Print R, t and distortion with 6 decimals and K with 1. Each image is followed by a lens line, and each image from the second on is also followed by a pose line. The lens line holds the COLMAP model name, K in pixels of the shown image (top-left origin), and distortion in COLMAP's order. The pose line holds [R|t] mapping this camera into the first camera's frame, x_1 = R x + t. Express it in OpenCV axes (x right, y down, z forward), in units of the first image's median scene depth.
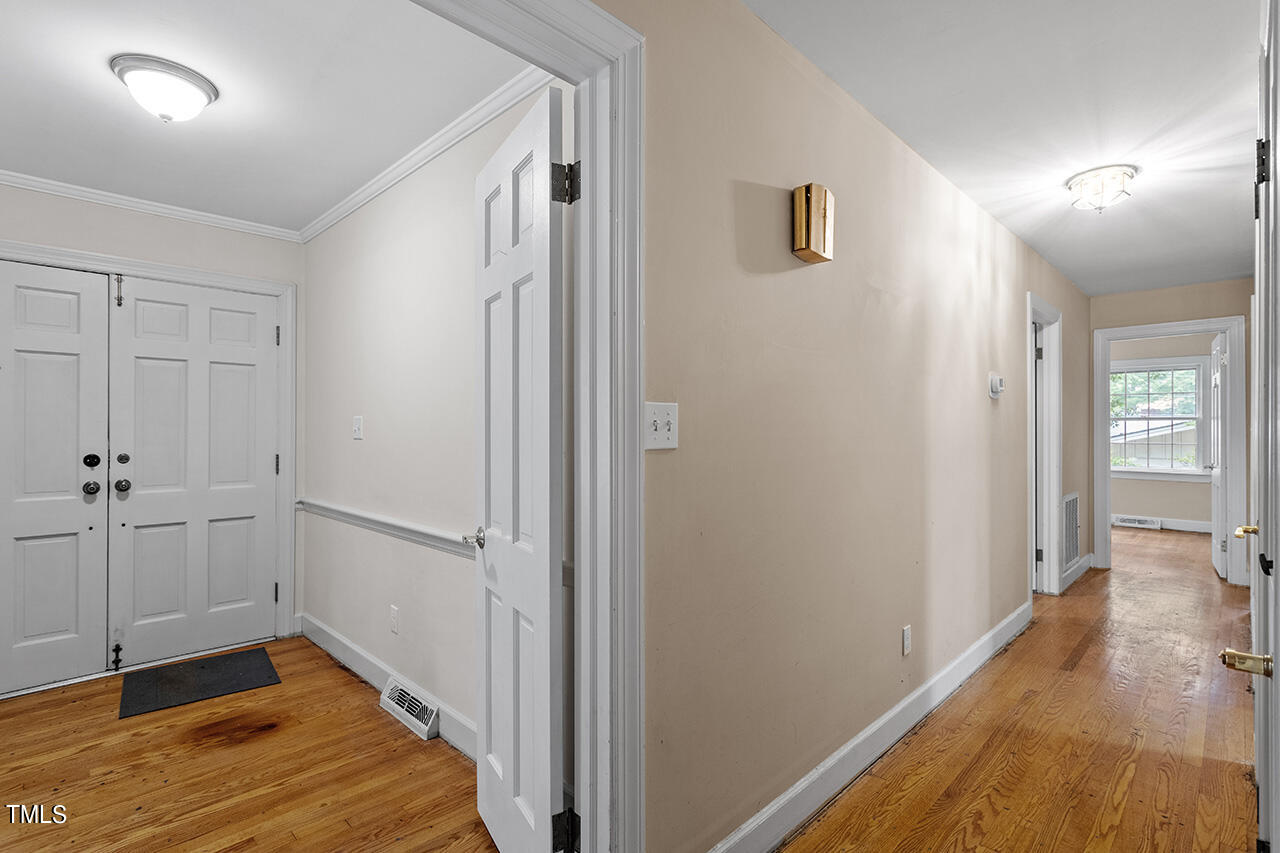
lens RADIAL K [[611.3, 0, 637.2], [0, 611.3, 422.2], [0, 0, 1]] dist [0.001587, 0.000880]
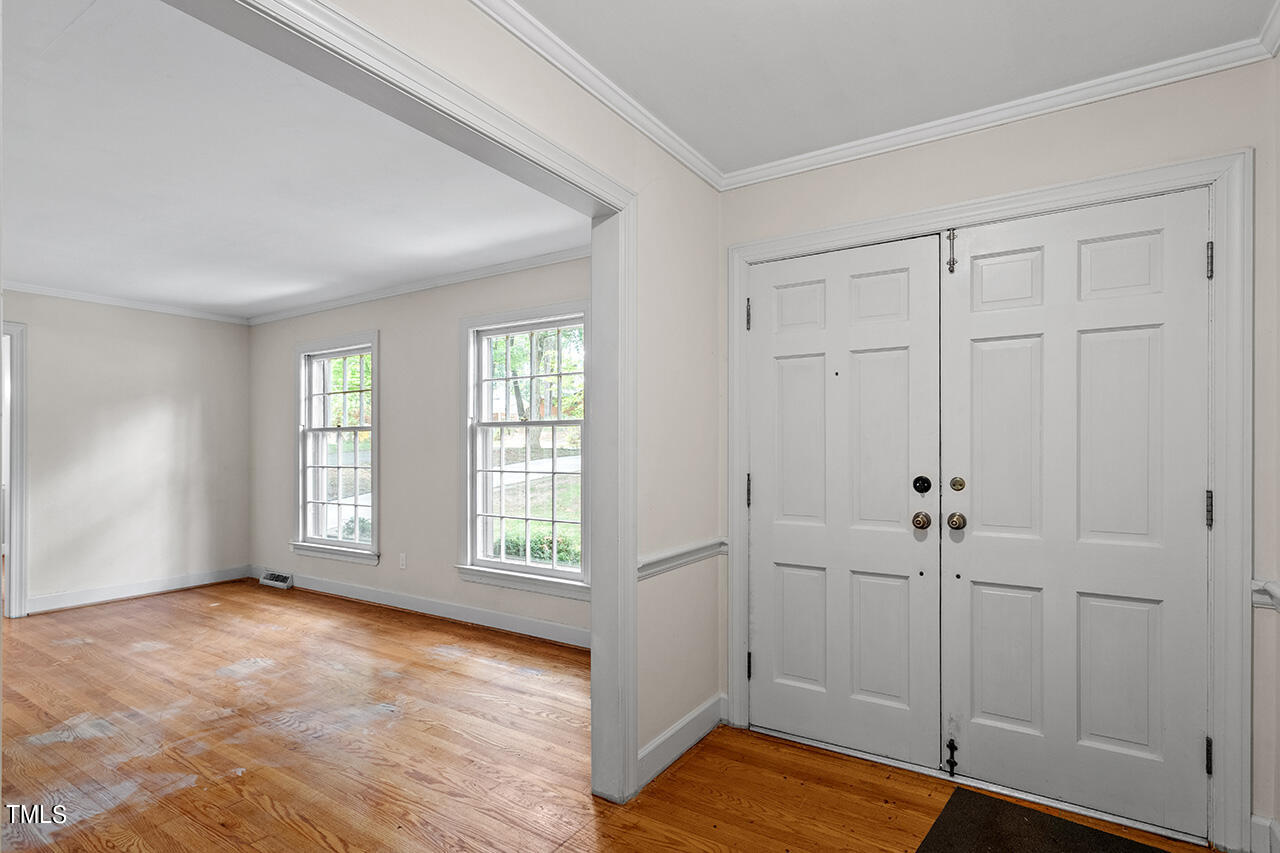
lens RADIAL K [[639.9, 0, 642.1], [0, 639.9, 450.5], [0, 0, 1]] dist [0.002394, 0.000808]
pose [[0.213186, 0.003018, -0.977007, -0.186294], [0.013422, 0.999892, 0.006017, 0.010824], [0.976919, -0.014397, 0.213123, 0.482933]]
